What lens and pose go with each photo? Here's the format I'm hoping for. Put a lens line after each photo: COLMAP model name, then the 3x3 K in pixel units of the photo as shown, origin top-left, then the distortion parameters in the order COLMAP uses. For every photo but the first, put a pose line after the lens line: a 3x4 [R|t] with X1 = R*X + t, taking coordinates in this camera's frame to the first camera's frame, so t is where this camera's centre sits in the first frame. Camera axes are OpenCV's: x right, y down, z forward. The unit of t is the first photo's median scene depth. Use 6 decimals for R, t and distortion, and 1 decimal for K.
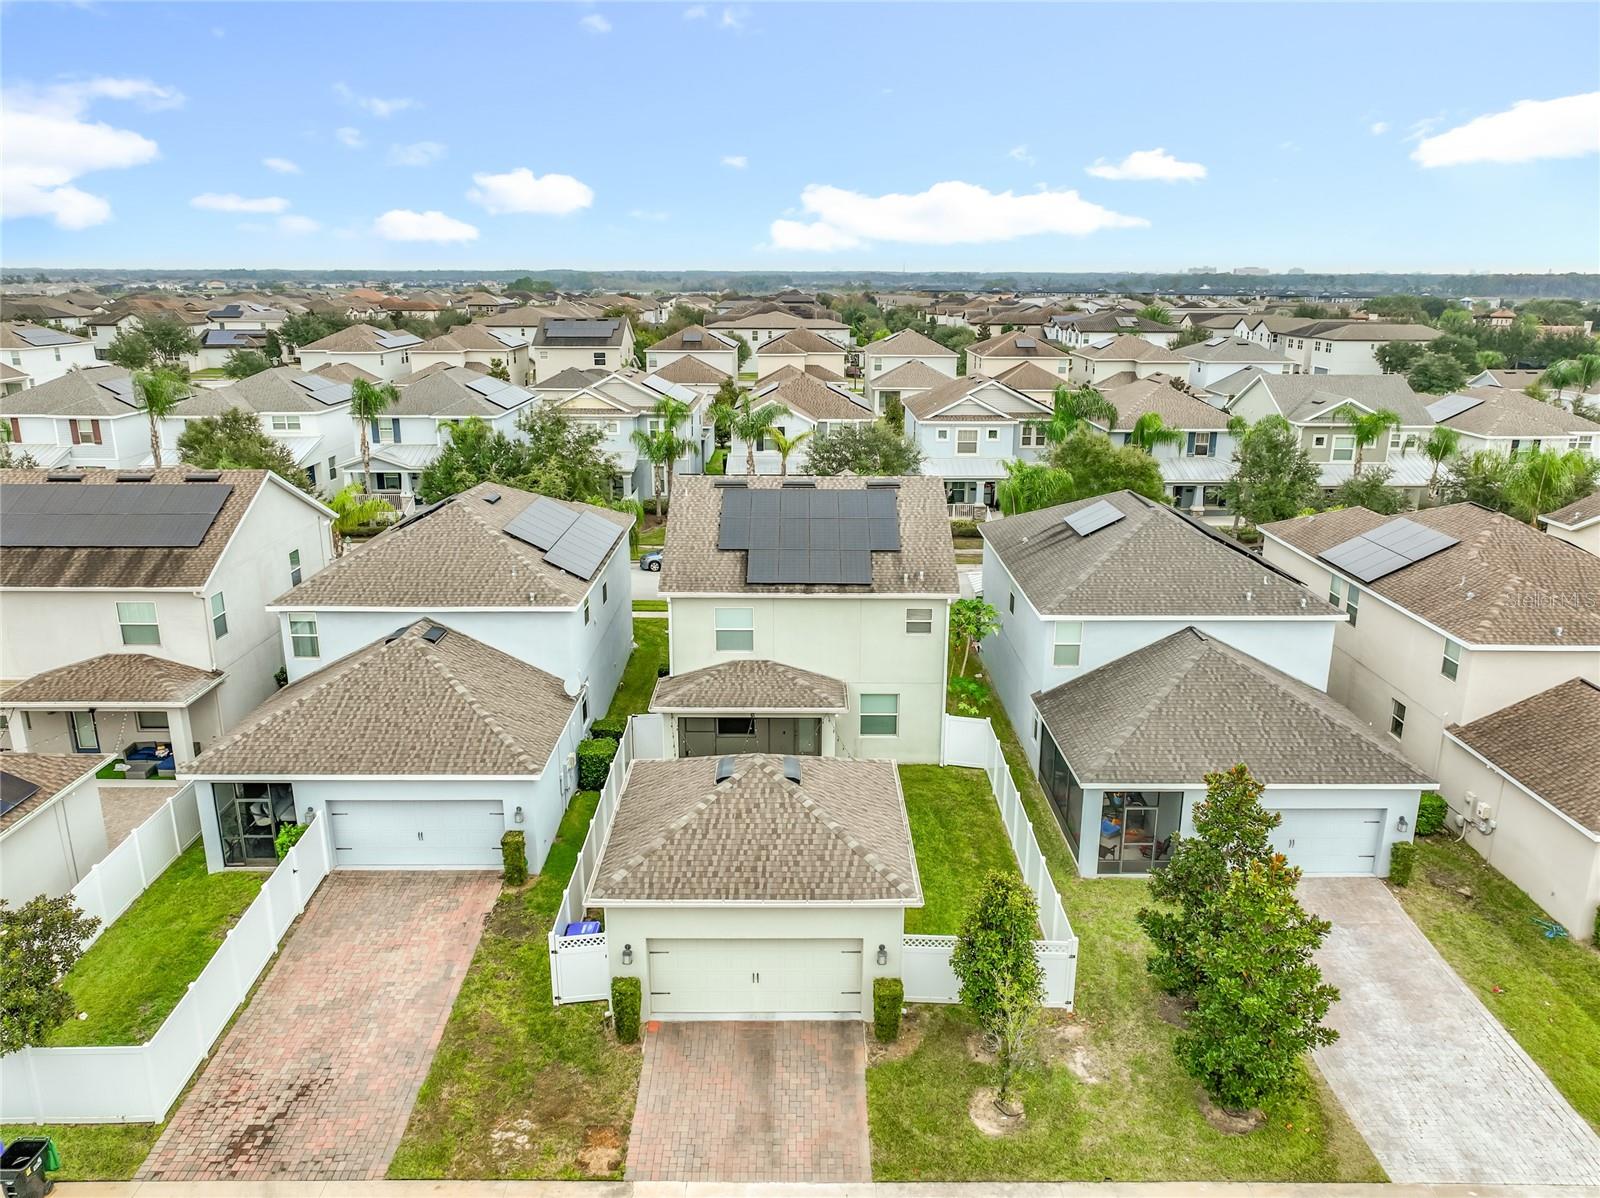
lens RADIAL K [[1110.2, 0, 800.5], [0, 1110.2, 578.8], [0, 0, 1]] dist [-0.013270, 0.003183]
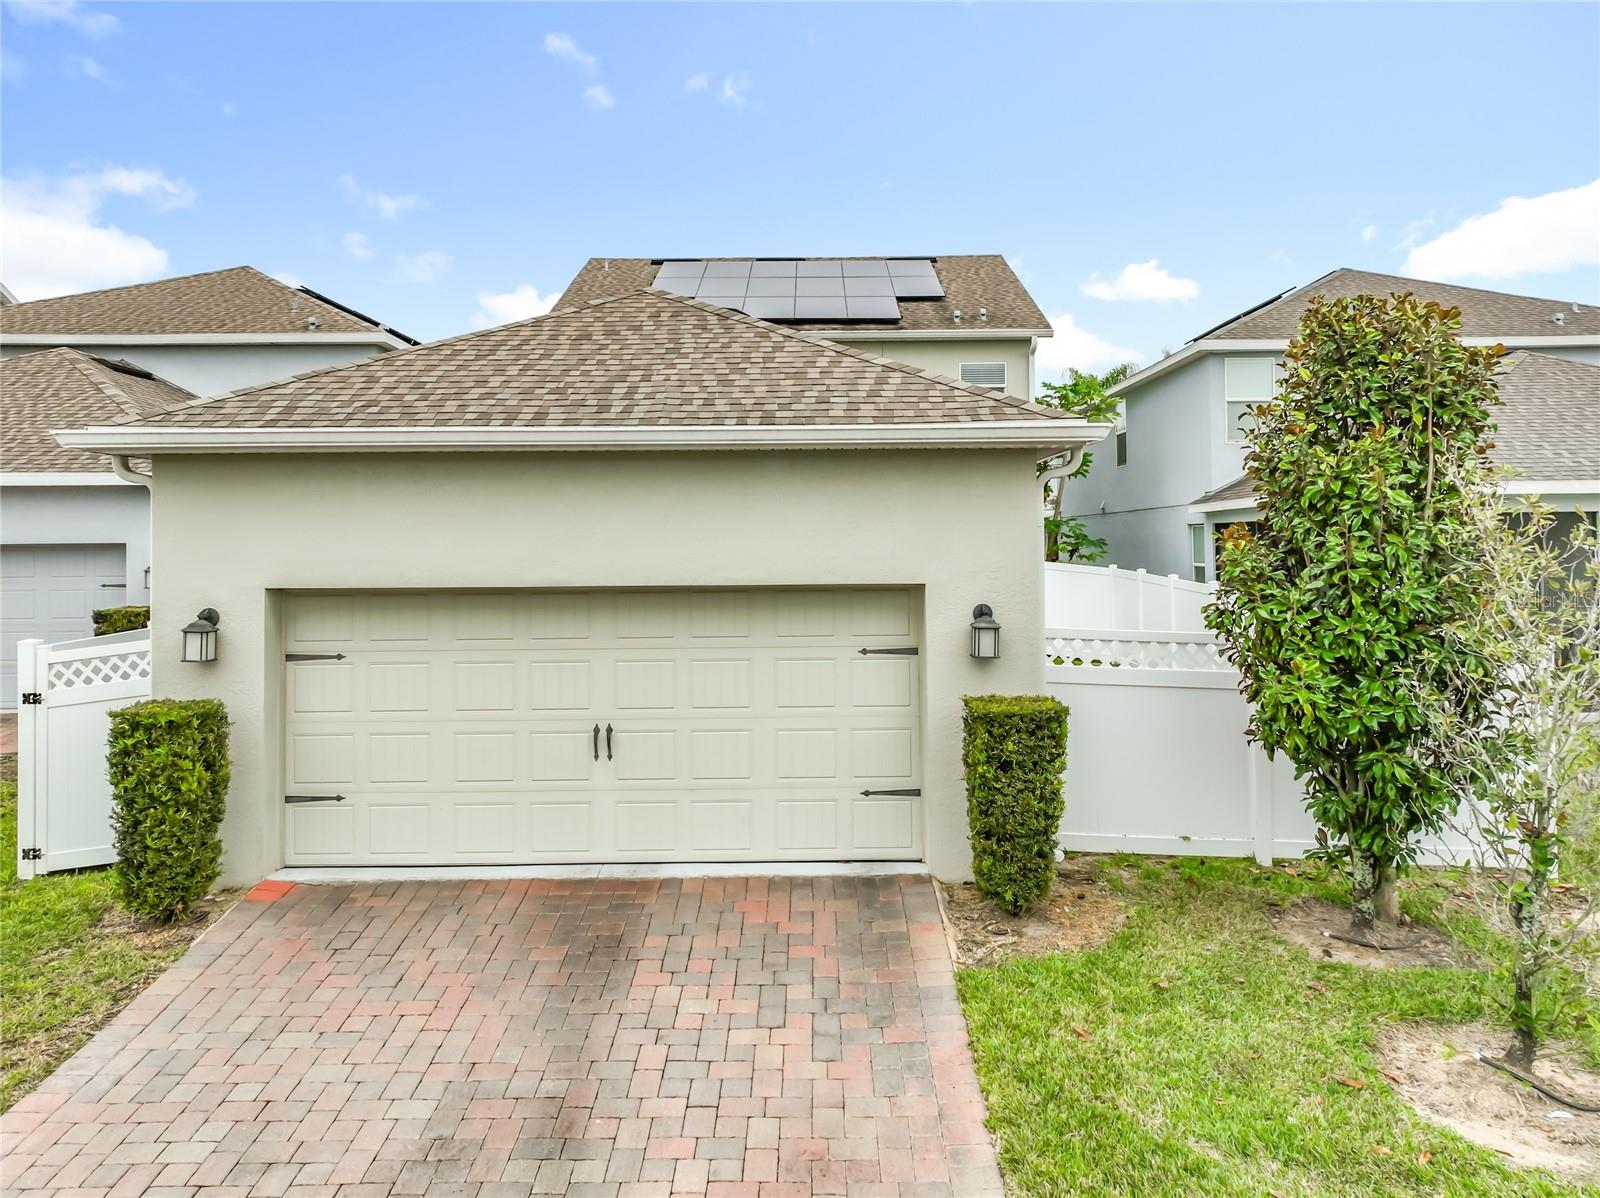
lens RADIAL K [[1127.0, 0, 799.5], [0, 1127.0, 513.9], [0, 0, 1]] dist [-0.001362, 0.021338]
pose [[0.999919, -0.009484, -0.008438, 0.021946], [0.006708, 0.959083, -0.283044, 0.390640], [0.010777, 0.282965, 0.959070, 0.658679]]
